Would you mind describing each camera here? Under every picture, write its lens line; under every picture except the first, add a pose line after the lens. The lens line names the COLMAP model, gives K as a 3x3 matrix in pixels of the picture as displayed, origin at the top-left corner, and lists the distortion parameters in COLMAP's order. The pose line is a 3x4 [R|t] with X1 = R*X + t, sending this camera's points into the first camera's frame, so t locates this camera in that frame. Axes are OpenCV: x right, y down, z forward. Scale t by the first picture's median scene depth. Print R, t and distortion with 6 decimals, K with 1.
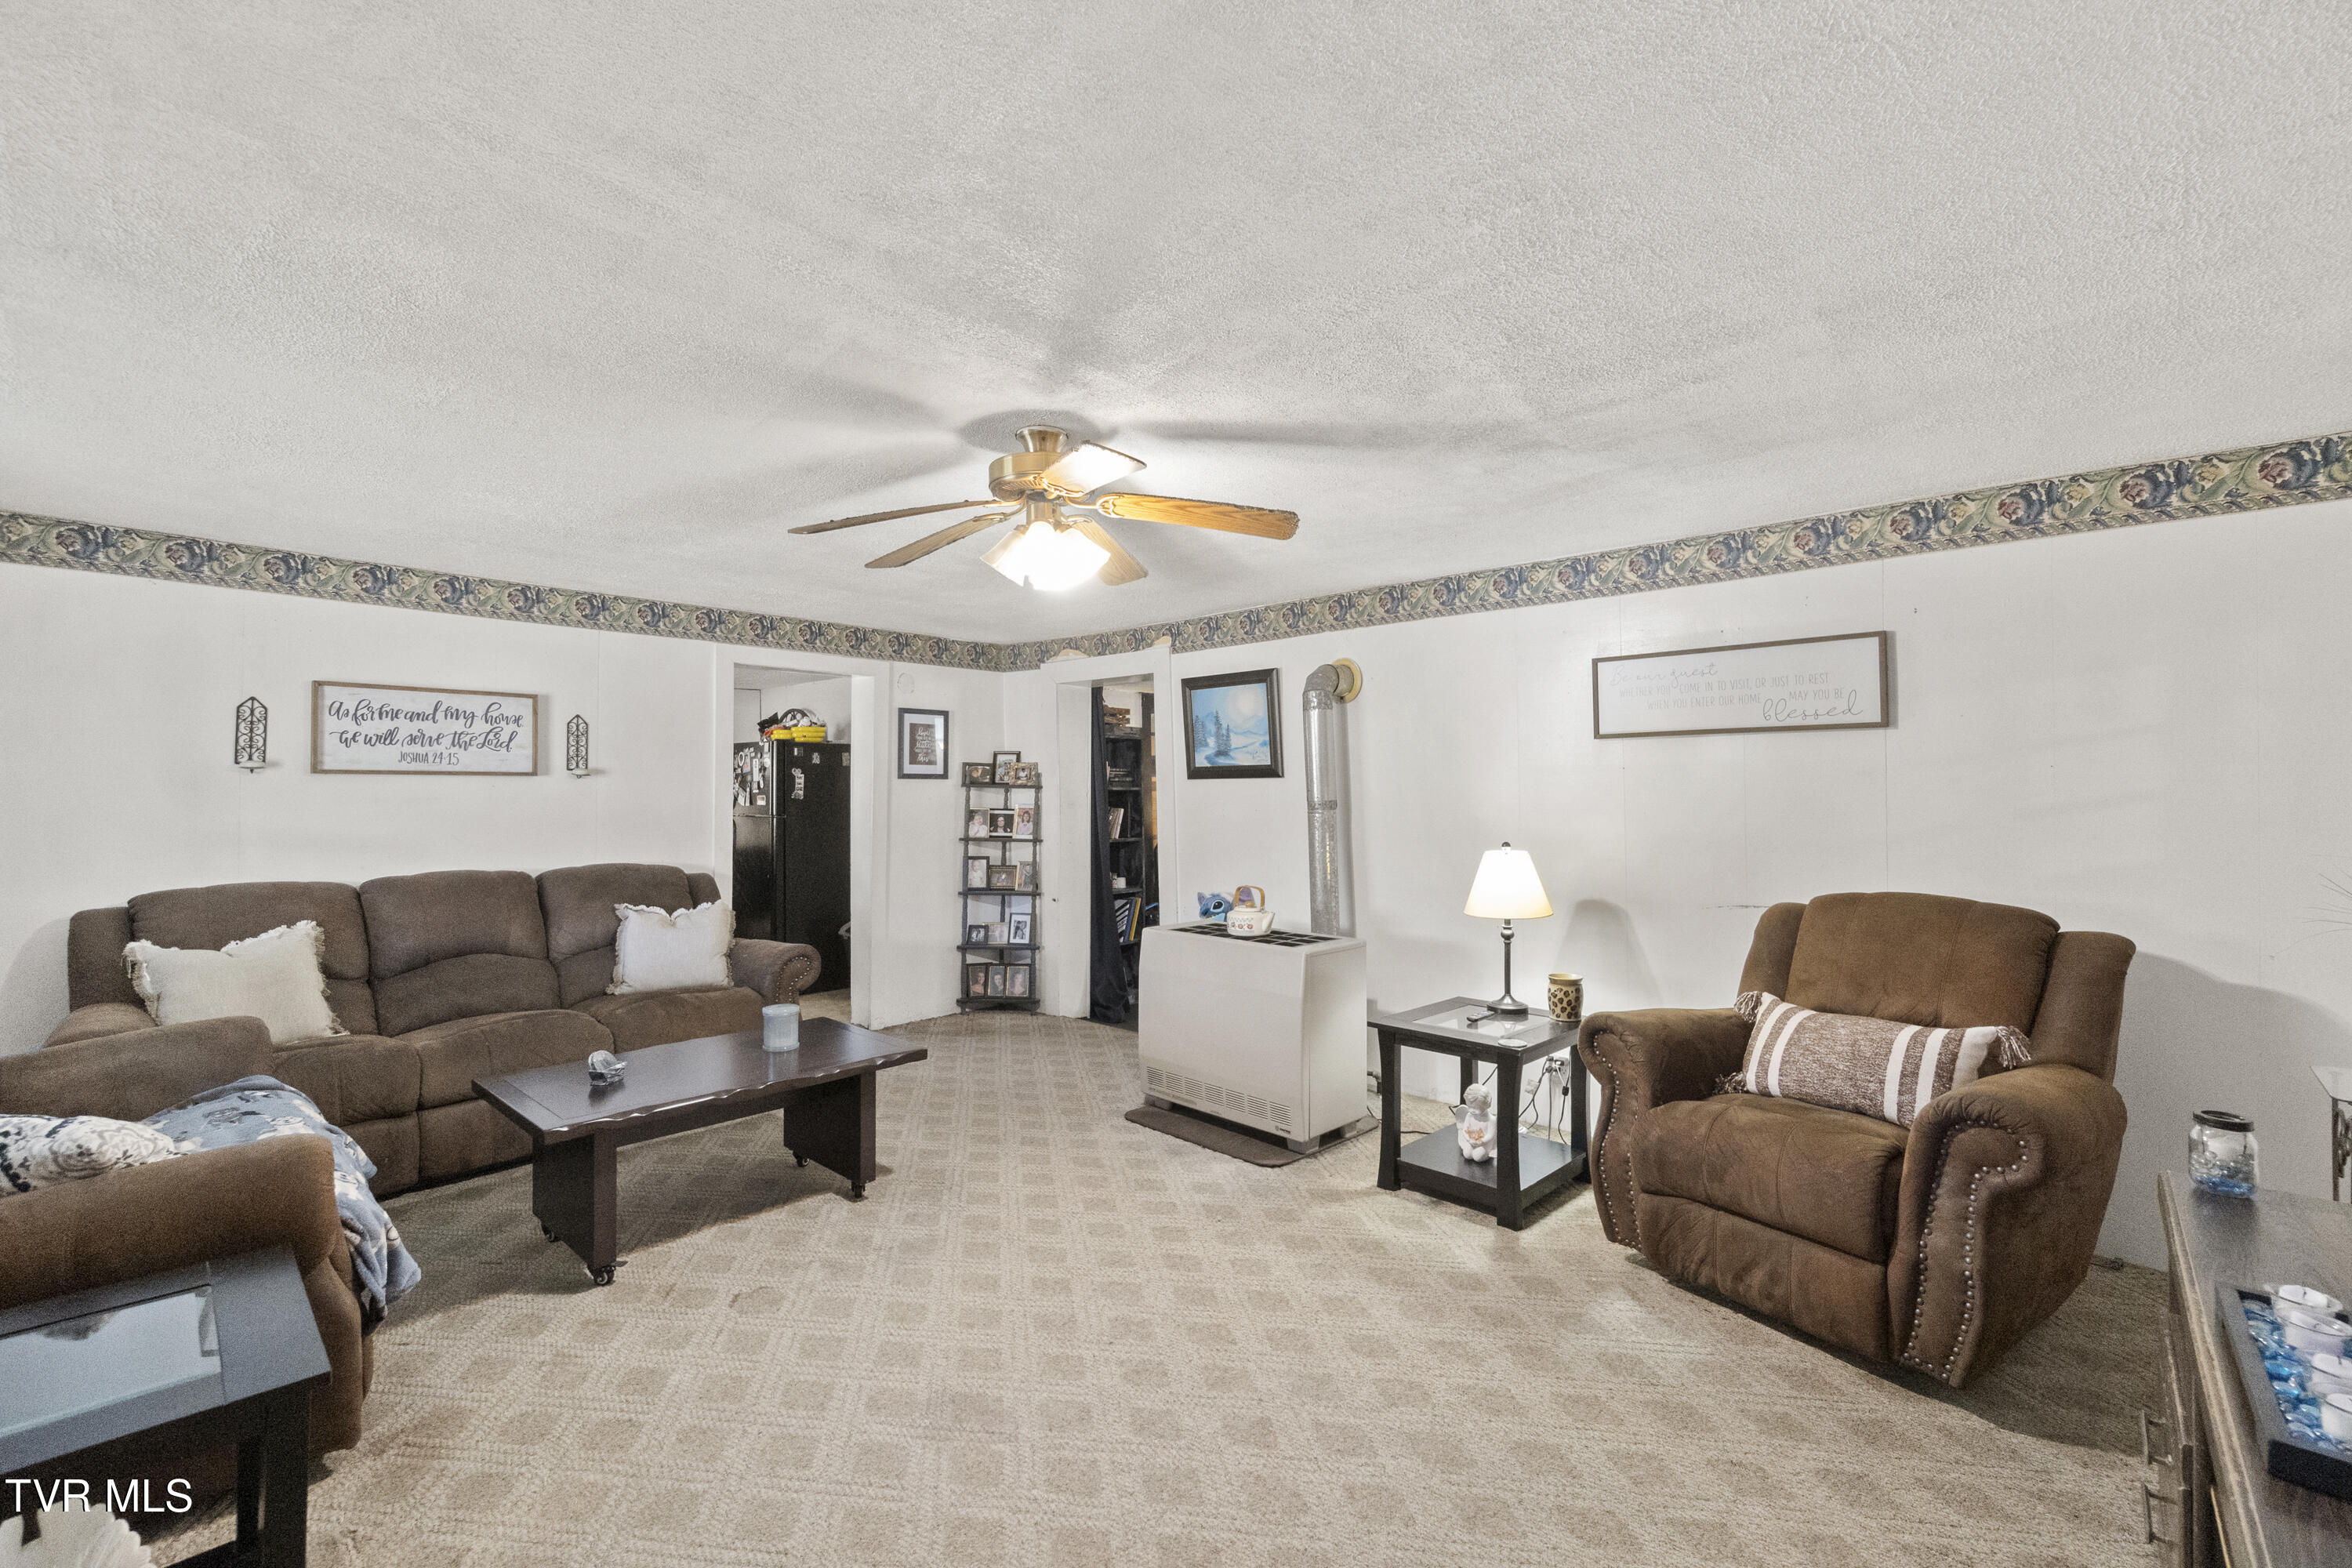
lens RADIAL K [[1026.6, 0, 1166.6], [0, 1026.6, 778.4], [0, 0, 1]] dist [-0.003582, 0.001166]
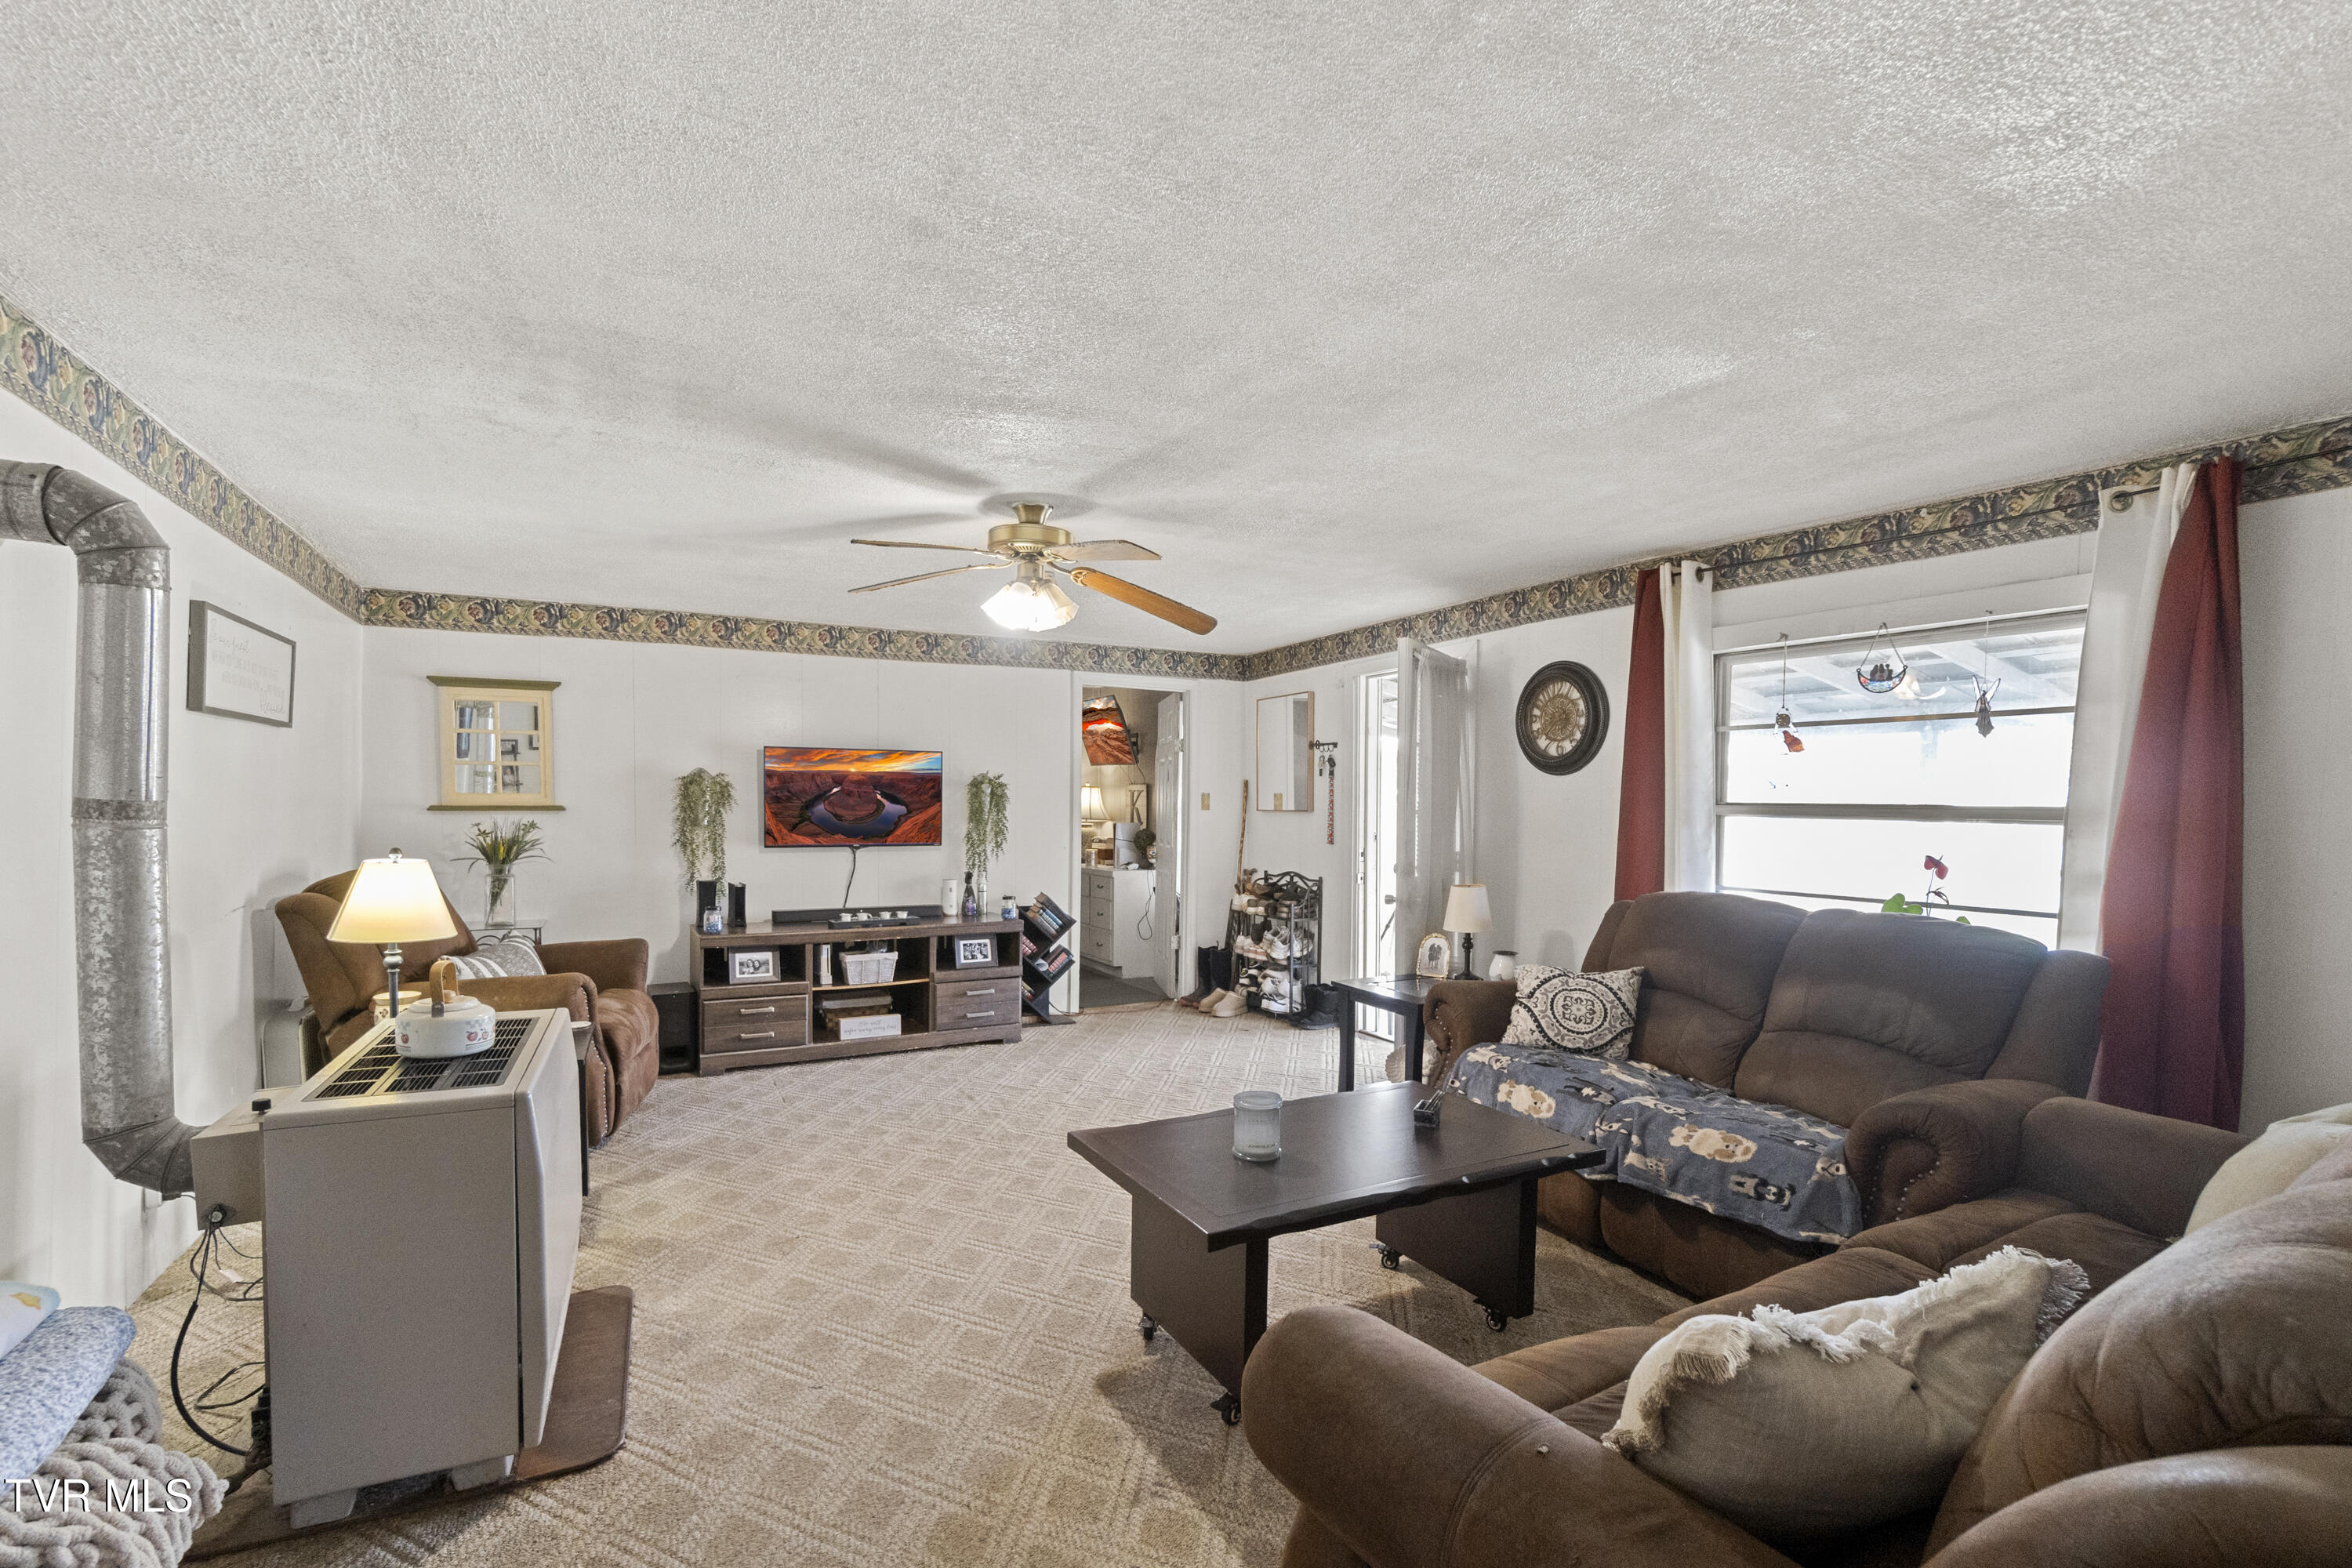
lens RADIAL K [[1026.6, 0, 1123.8], [0, 1026.6, 817.6], [0, 0, 1]] dist [-0.003582, 0.001166]
pose [[-0.933306, -0.016600, 0.358698, -0.441241], [-0.014902, 0.999861, 0.007499, 0.020961], [-0.358773, 0.001654, -0.933423, 1.383538]]
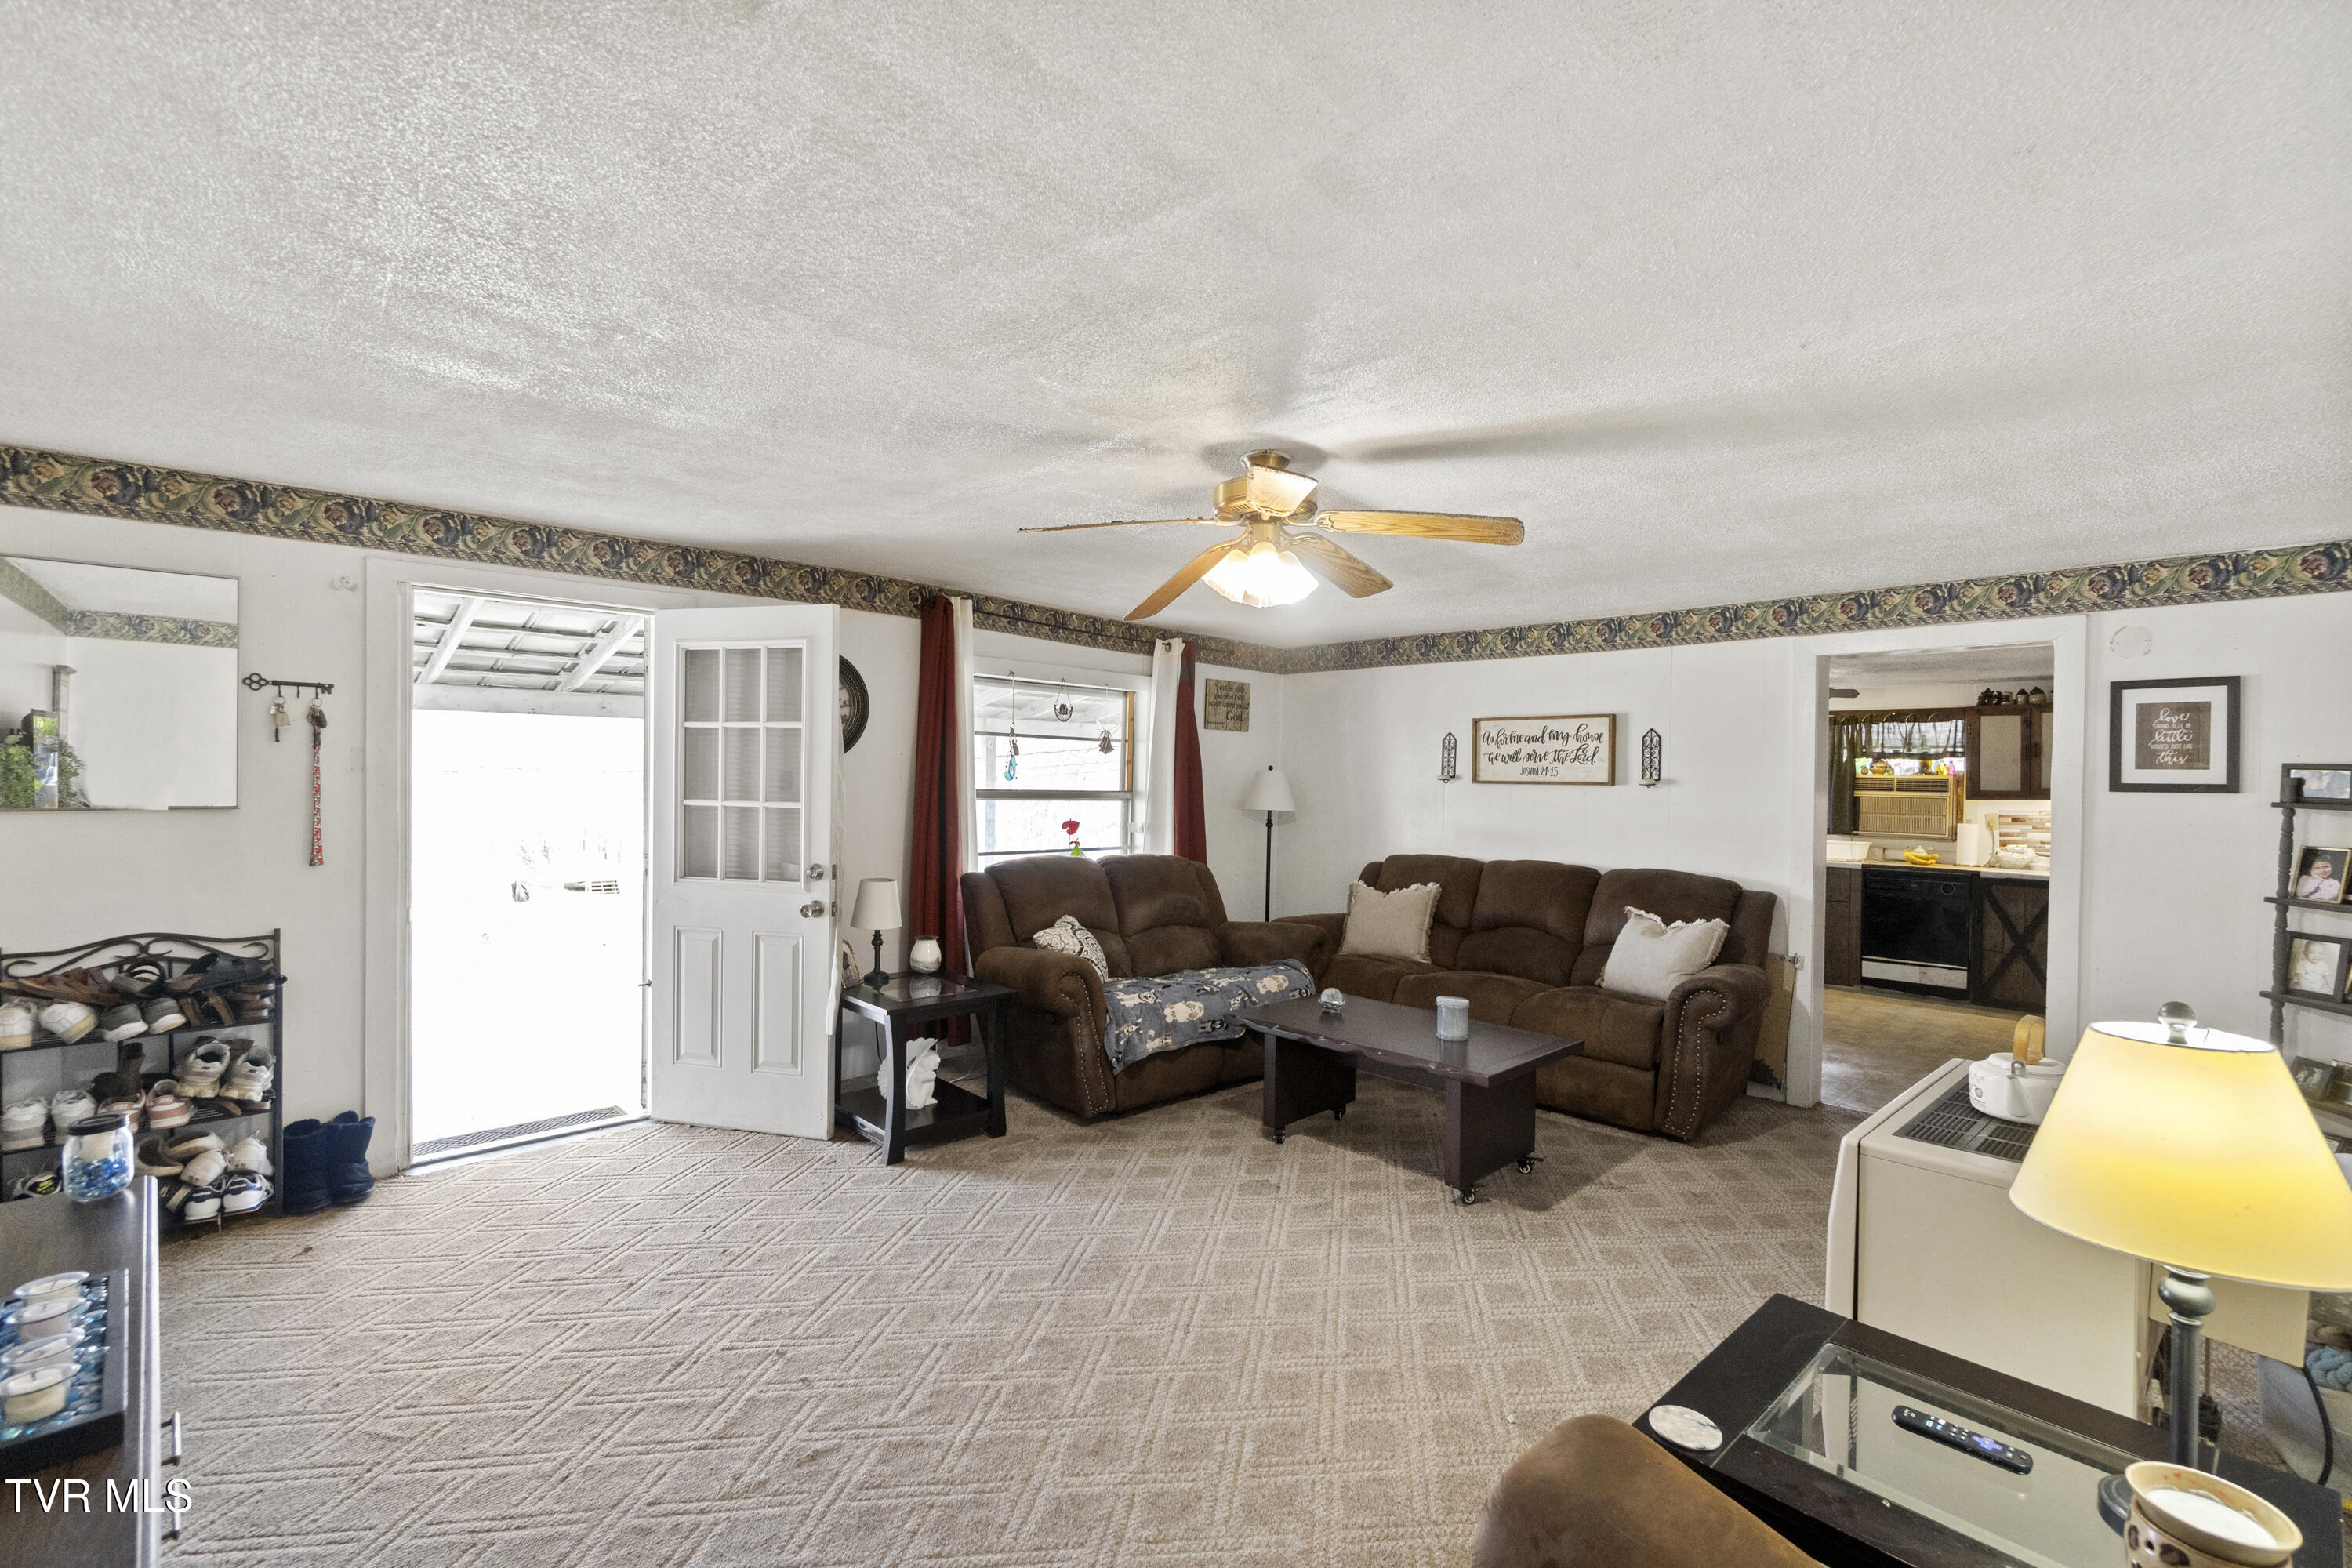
lens RADIAL K [[1026.6, 0, 1165.1], [0, 1026.6, 780.5], [0, 0, 1]] dist [-0.003582, 0.001166]
pose [[-0.068263, -0.001874, -0.997666, 0.593807], [-0.004129, 0.999990, -0.001596, -0.004535], [0.997659, 0.004011, -0.068270, 0.628058]]
